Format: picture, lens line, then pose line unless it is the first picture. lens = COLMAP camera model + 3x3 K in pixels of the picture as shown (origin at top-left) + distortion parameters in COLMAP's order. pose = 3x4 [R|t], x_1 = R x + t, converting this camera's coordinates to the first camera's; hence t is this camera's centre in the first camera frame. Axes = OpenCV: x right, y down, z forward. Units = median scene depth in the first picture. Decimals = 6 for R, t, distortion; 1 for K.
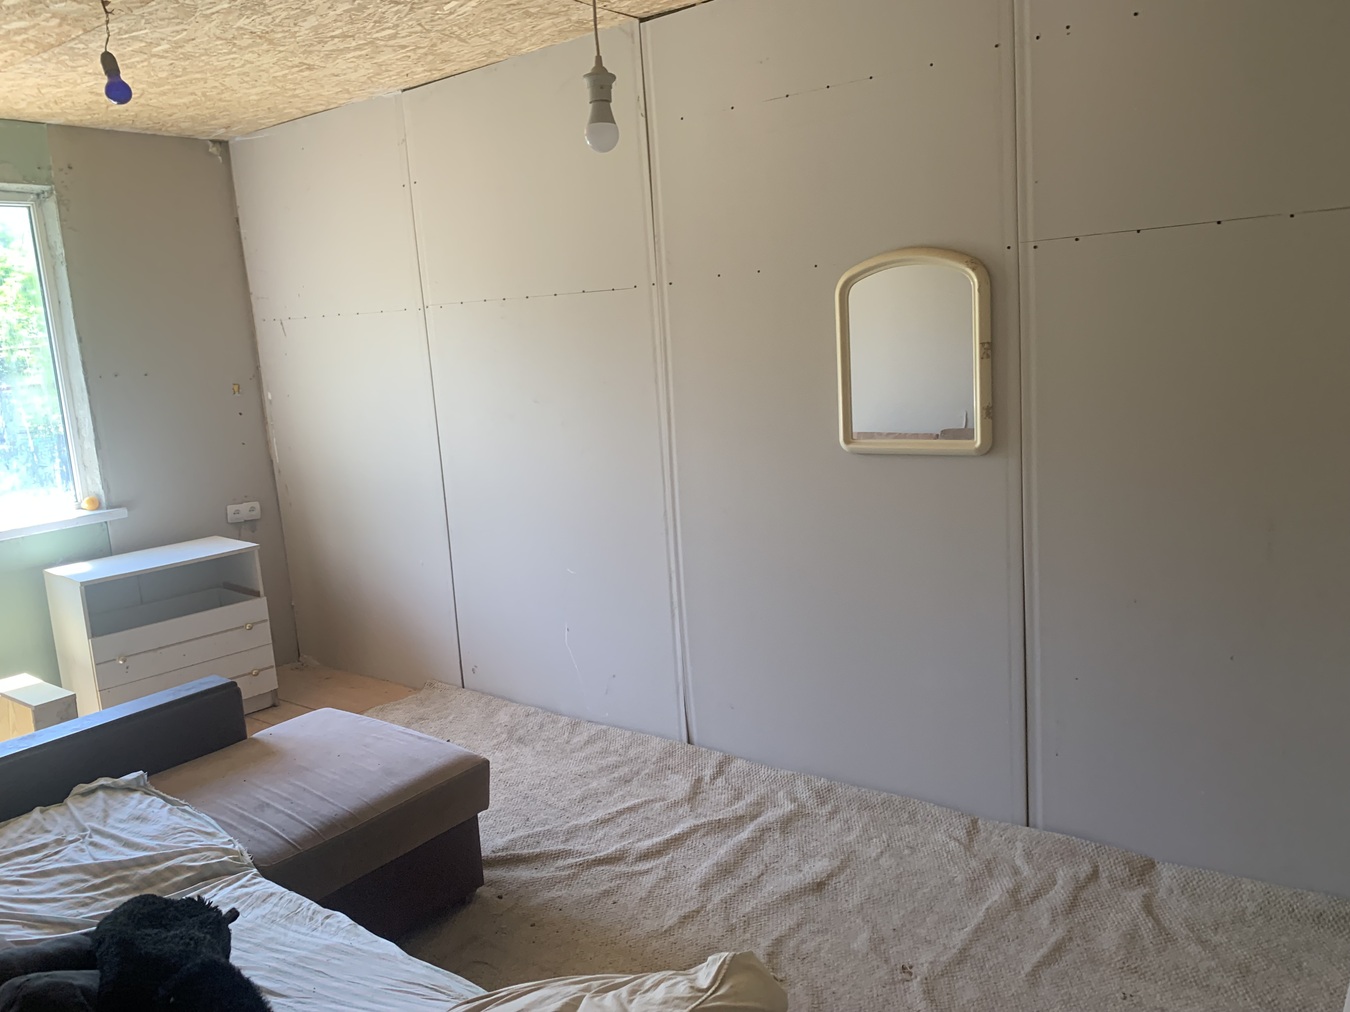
lens RADIAL K [[1074.2, 0, 656.7], [0, 1074.2, 508.3], [0, 0, 1]] dist [0.032666, -0.036707]
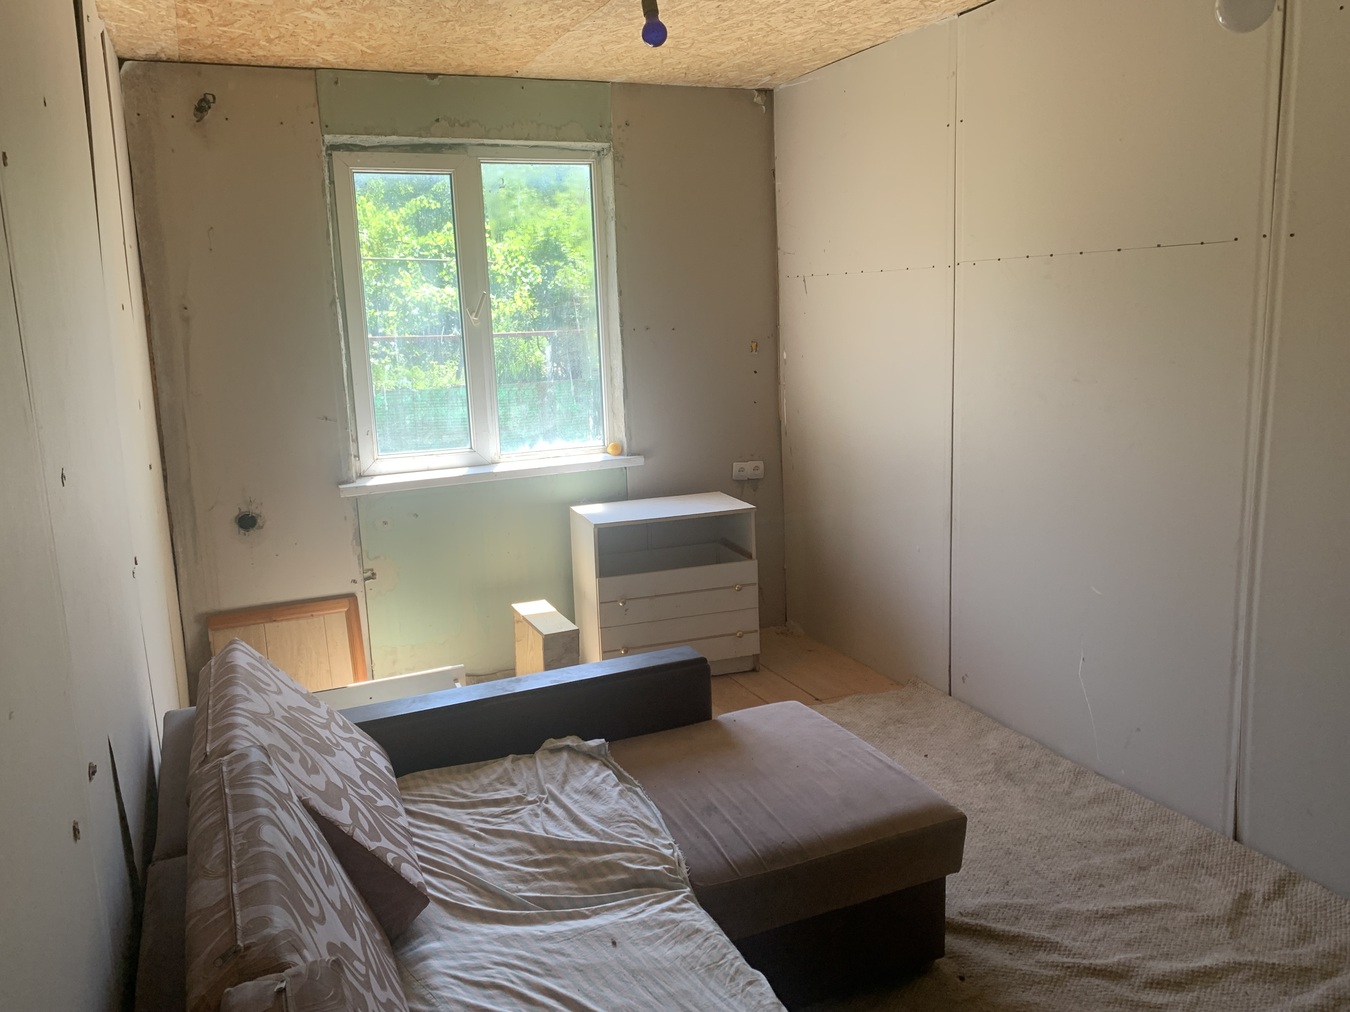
lens RADIAL K [[1074.2, 0, 656.7], [0, 1074.2, 508.3], [0, 0, 1]] dist [0.032666, -0.036707]
pose [[0.887530, 0.115606, -0.446012, -0.019749], [-0.097973, 0.993226, 0.062484, -0.024695], [0.450214, -0.011759, 0.892843, 0.125442]]
